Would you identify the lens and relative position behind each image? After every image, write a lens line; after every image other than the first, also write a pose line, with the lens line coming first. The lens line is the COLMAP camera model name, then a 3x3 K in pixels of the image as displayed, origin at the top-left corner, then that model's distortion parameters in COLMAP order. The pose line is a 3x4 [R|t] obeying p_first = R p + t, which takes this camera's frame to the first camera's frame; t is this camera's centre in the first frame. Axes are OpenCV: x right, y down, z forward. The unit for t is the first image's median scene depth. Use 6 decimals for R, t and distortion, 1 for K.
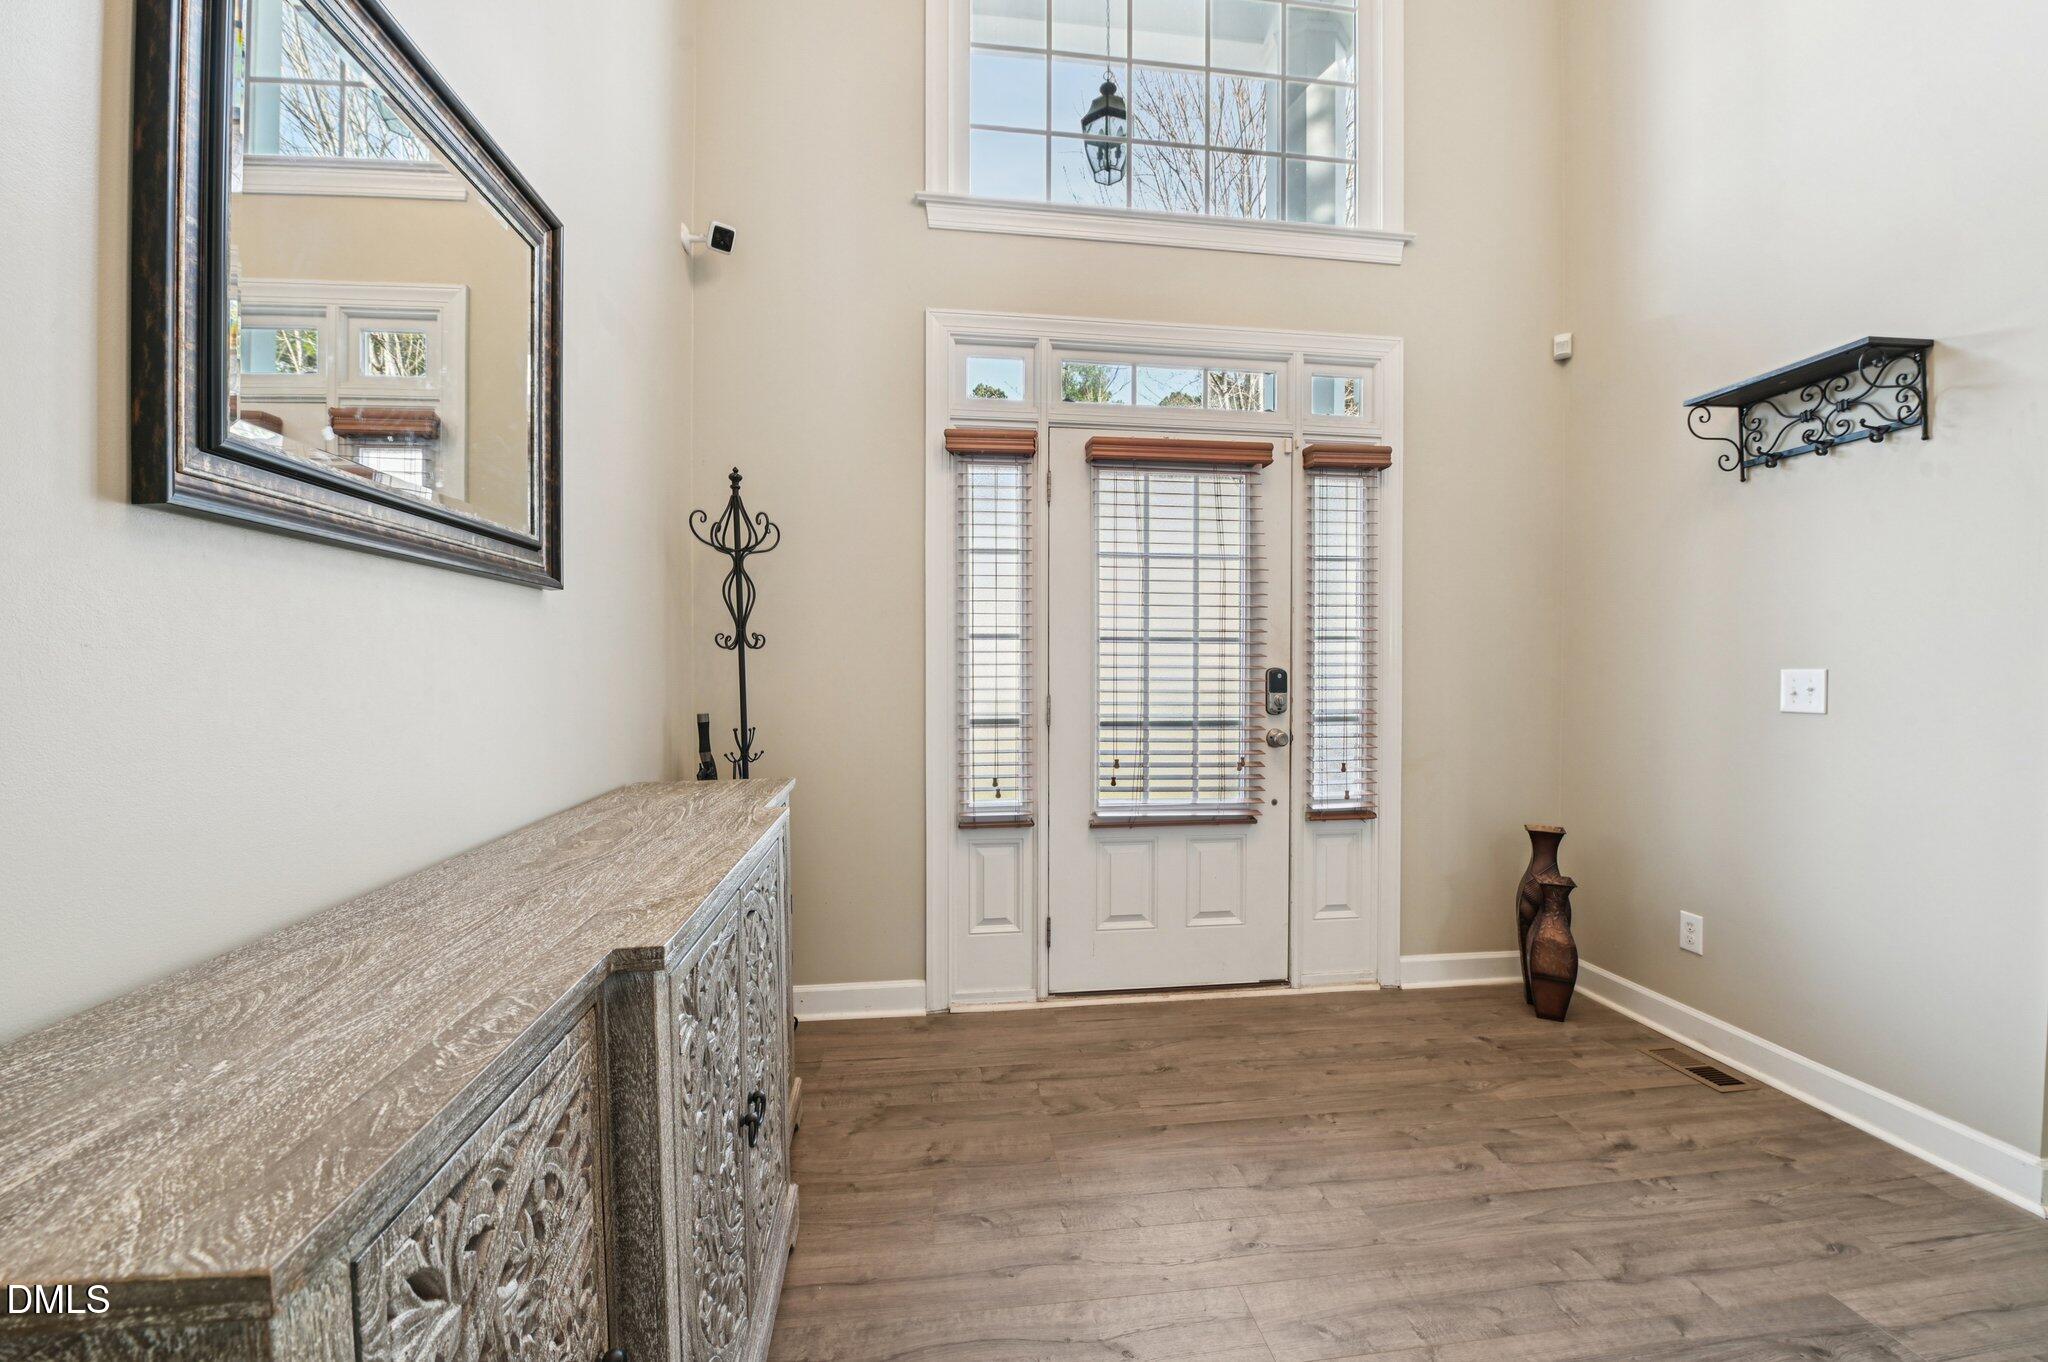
lens RADIAL K [[833.3, 0, 1023.1], [0, 833.3, 670.1], [0, 0, 1]] dist [-0.014076, -0.000263]
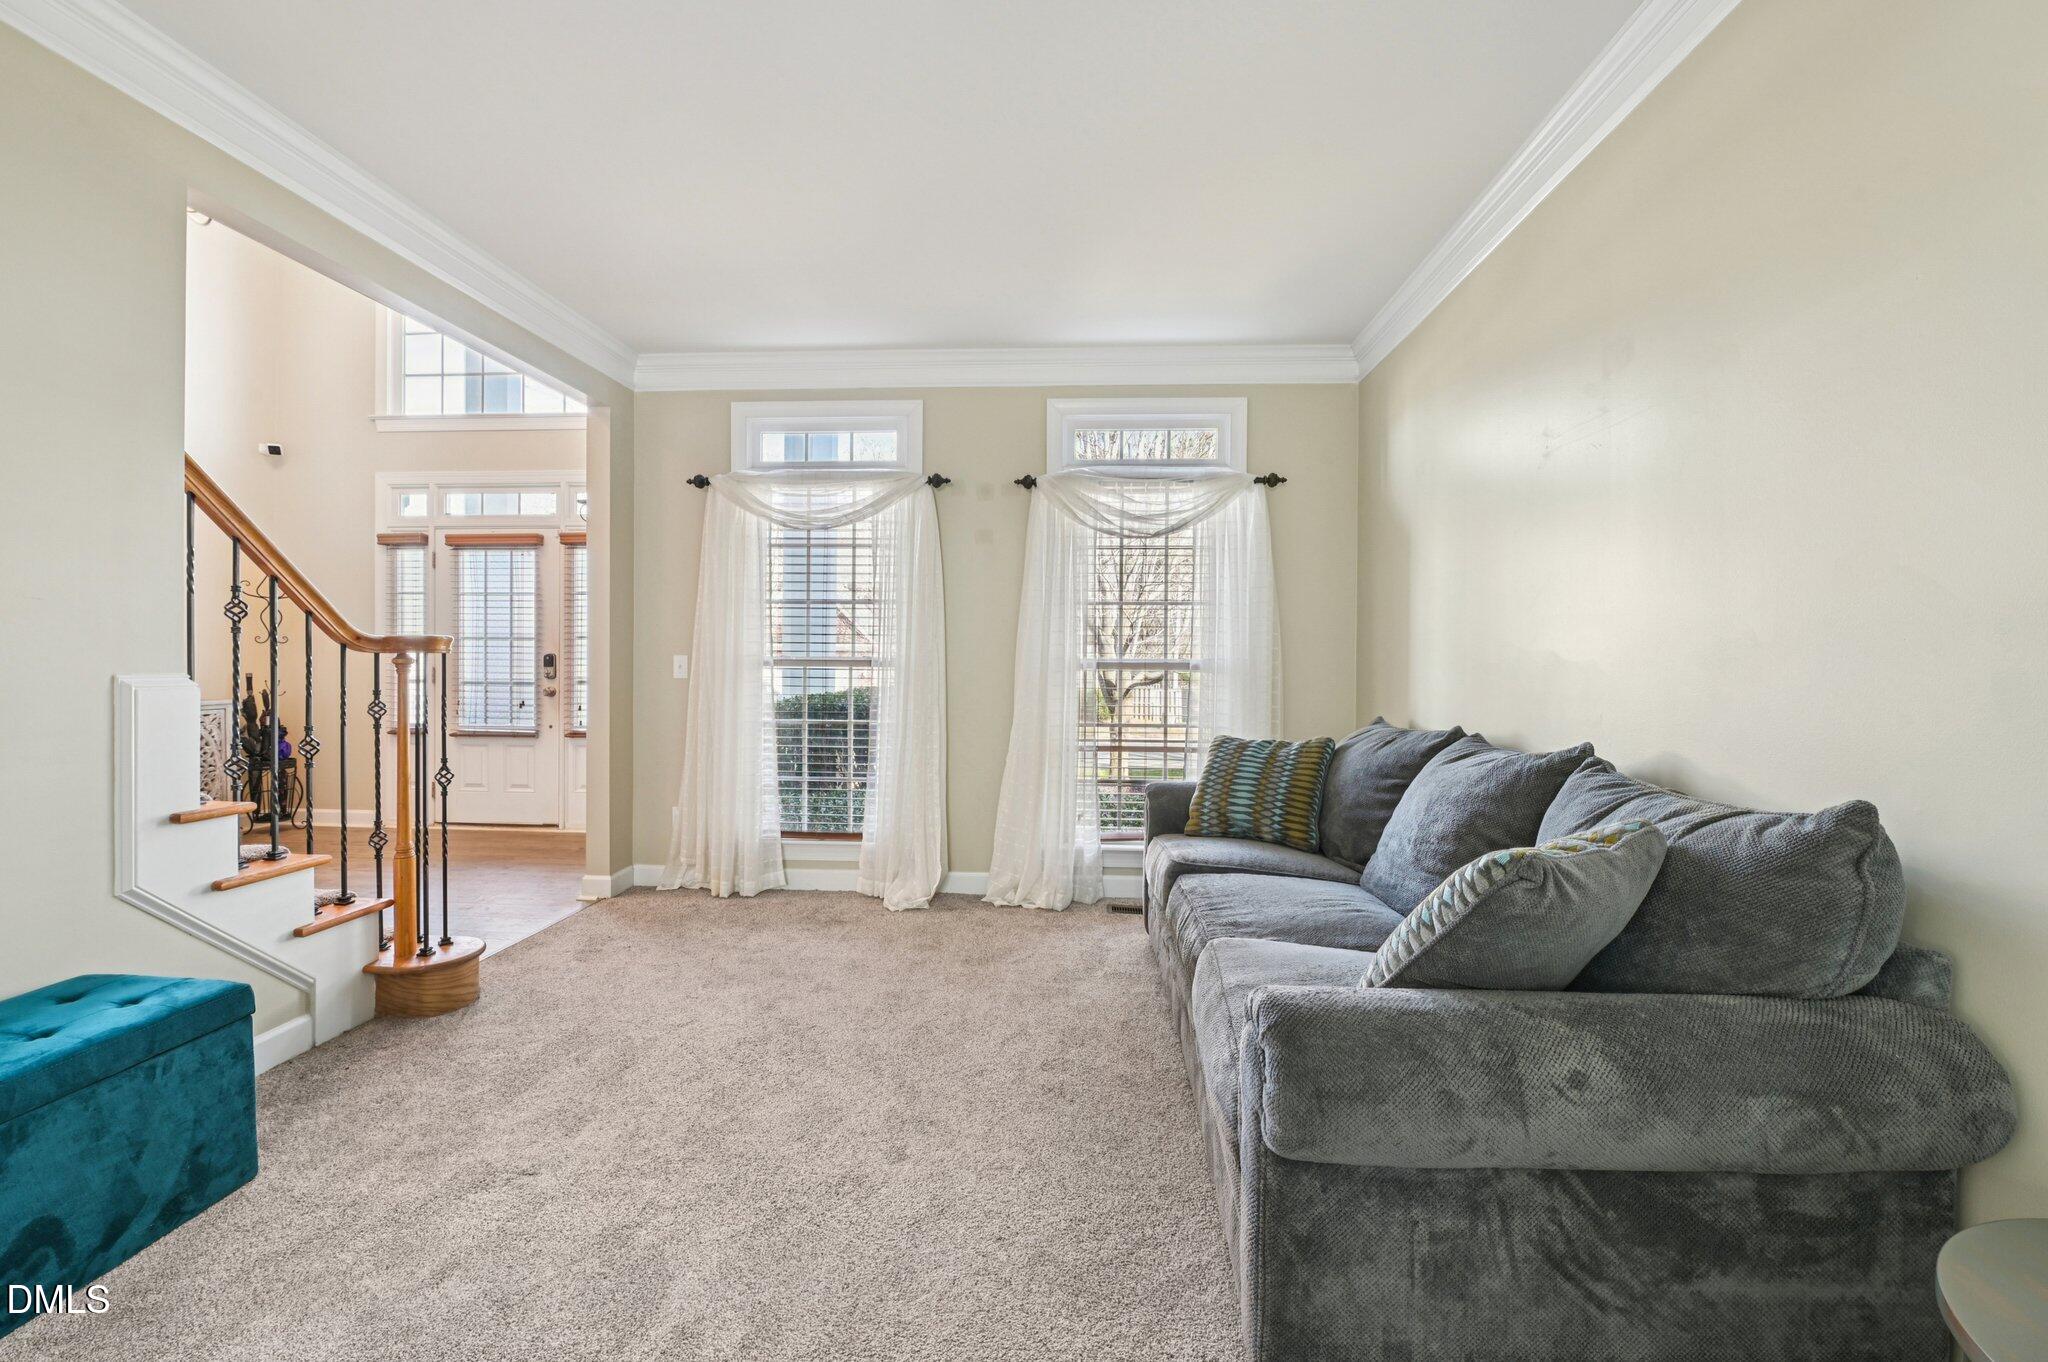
lens RADIAL K [[833.3, 0, 1023.1], [0, 833.3, 670.1], [0, 0, 1]] dist [-0.014076, -0.000263]
pose [[0.979065, 0.009458, -0.203327, 1.712329], [-0.010596, 0.999934, -0.004511, 0.031133], [0.203271, 0.006571, 0.979101, -0.591284]]
